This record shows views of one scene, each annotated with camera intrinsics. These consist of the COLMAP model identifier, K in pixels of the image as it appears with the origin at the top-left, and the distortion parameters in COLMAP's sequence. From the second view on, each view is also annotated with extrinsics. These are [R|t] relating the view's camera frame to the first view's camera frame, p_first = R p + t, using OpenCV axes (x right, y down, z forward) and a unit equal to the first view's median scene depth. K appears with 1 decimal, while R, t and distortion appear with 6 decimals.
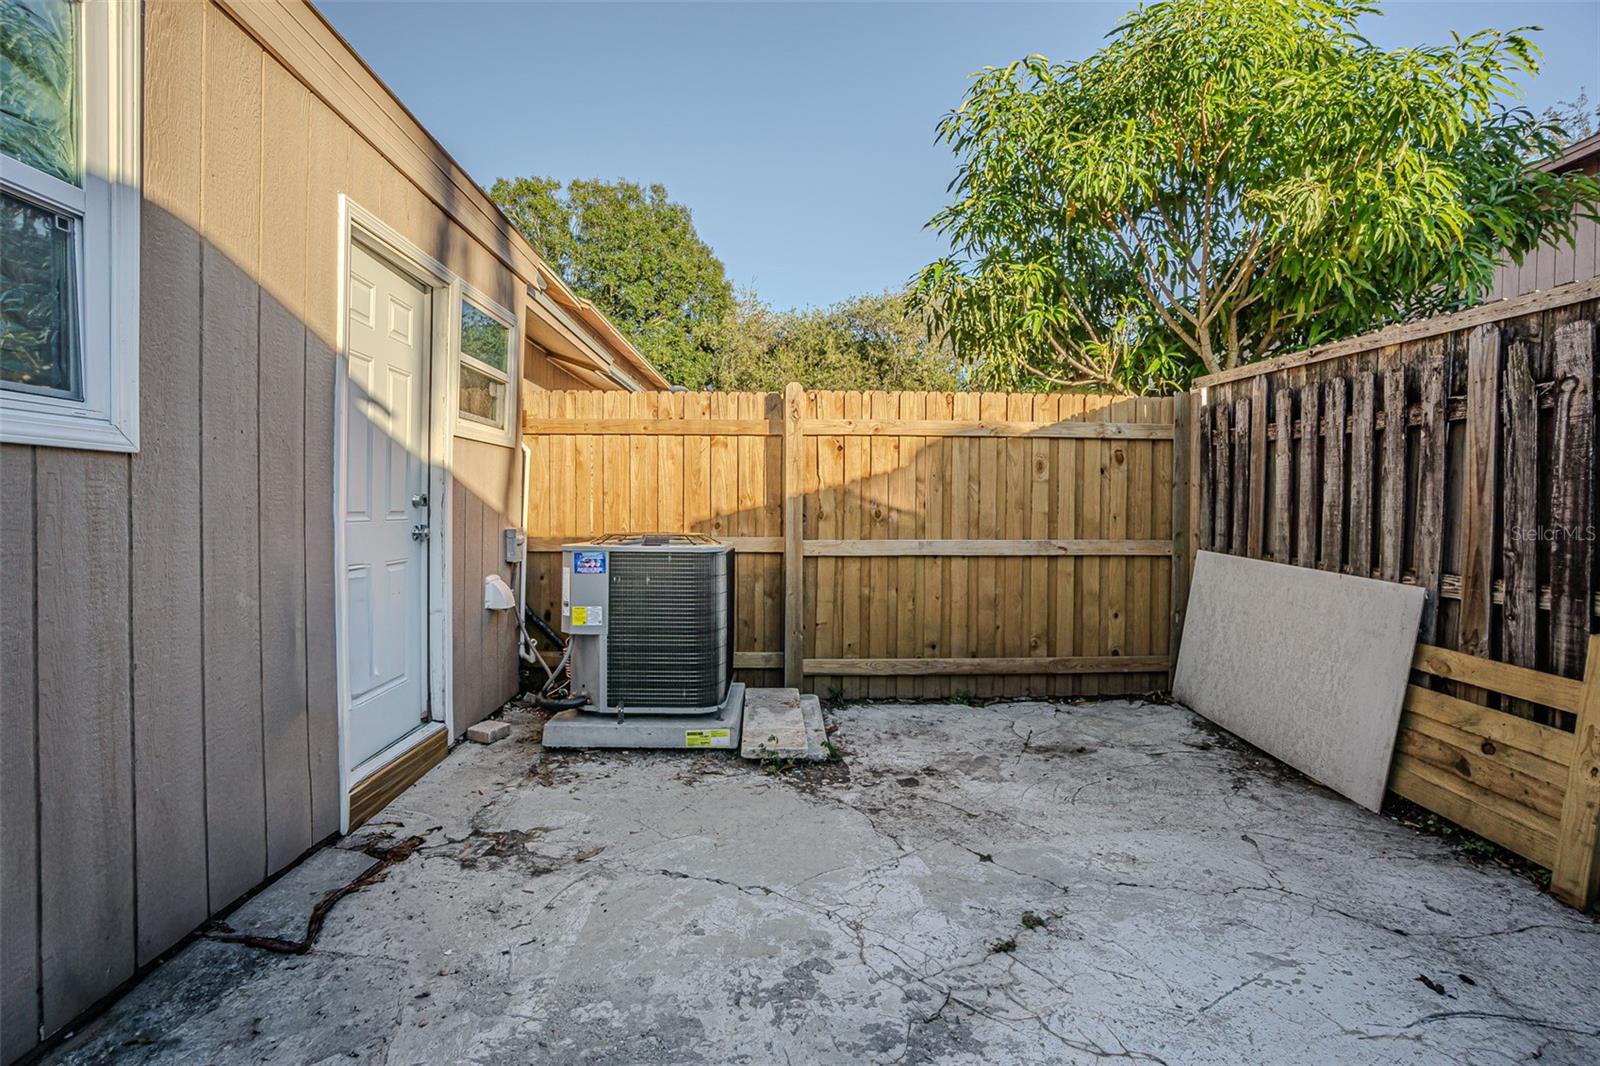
lens RADIAL K [[702.1, 0, 790.0], [0, 702.1, 522.2], [0, 0, 1]] dist [-0.061971, 0.026954]
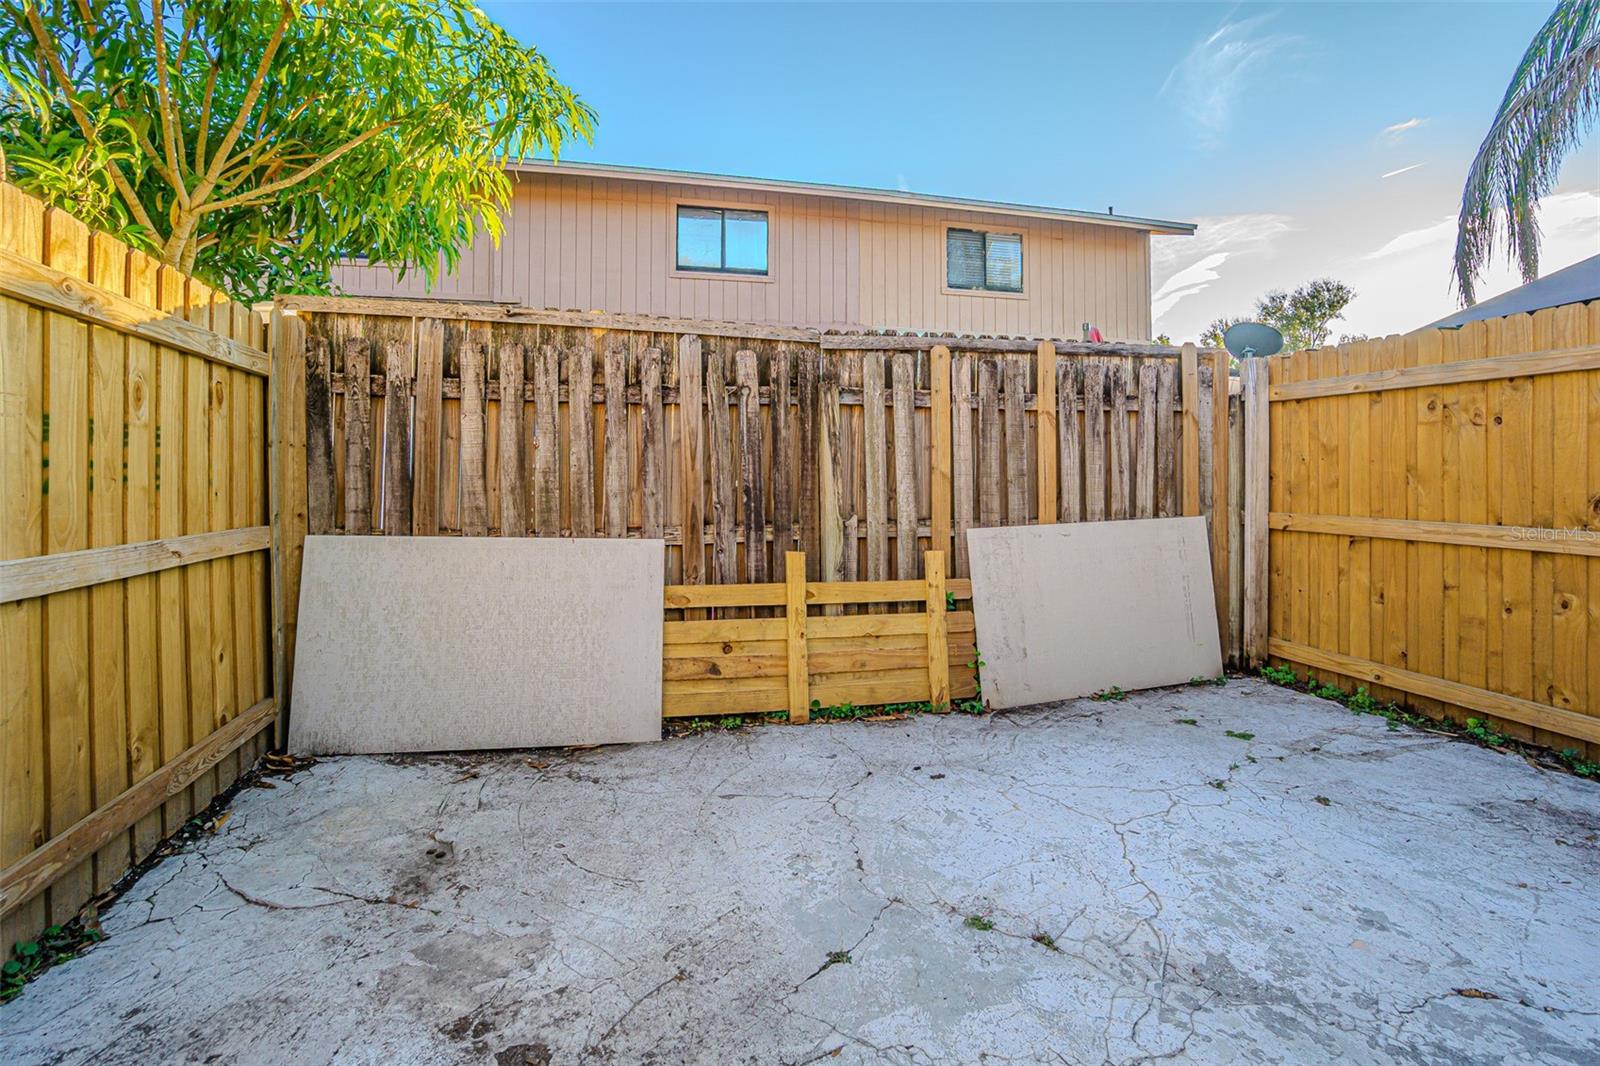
lens RADIAL K [[790.7, 0, 697.1], [0, 790.7, 465.0], [0, 0, 1]] dist [-0.063245, 0.017778]
pose [[-0.208866, 0.008736, 0.977905, -0.355847], [0.028973, 0.999576, -0.002741, -0.023372], [-0.977515, 0.027761, -0.209030, 0.961994]]
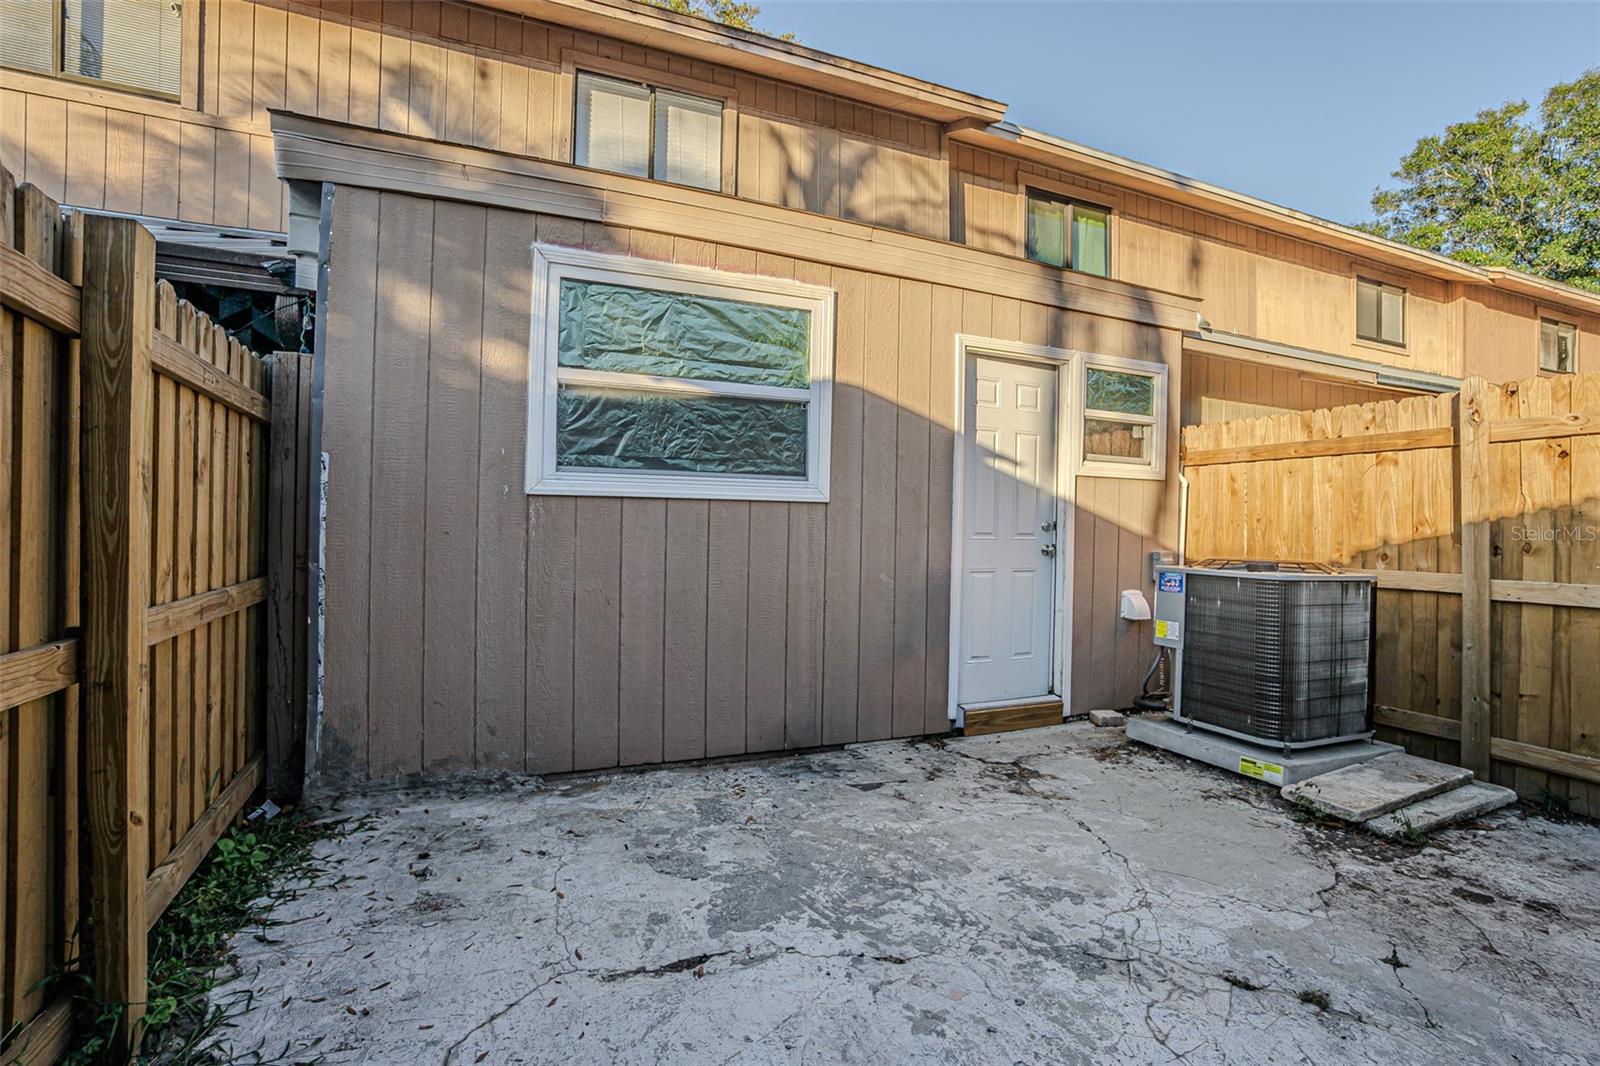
lens RADIAL K [[702.1, 0, 790.0], [0, 702.1, 522.2], [0, 0, 1]] dist [-0.061971, 0.026954]
pose [[0.394539, -0.005040, -0.918865, 0.547434], [-0.033478, 0.999242, -0.019855, 0.005478], [0.918269, 0.038595, 0.394072, 0.007642]]
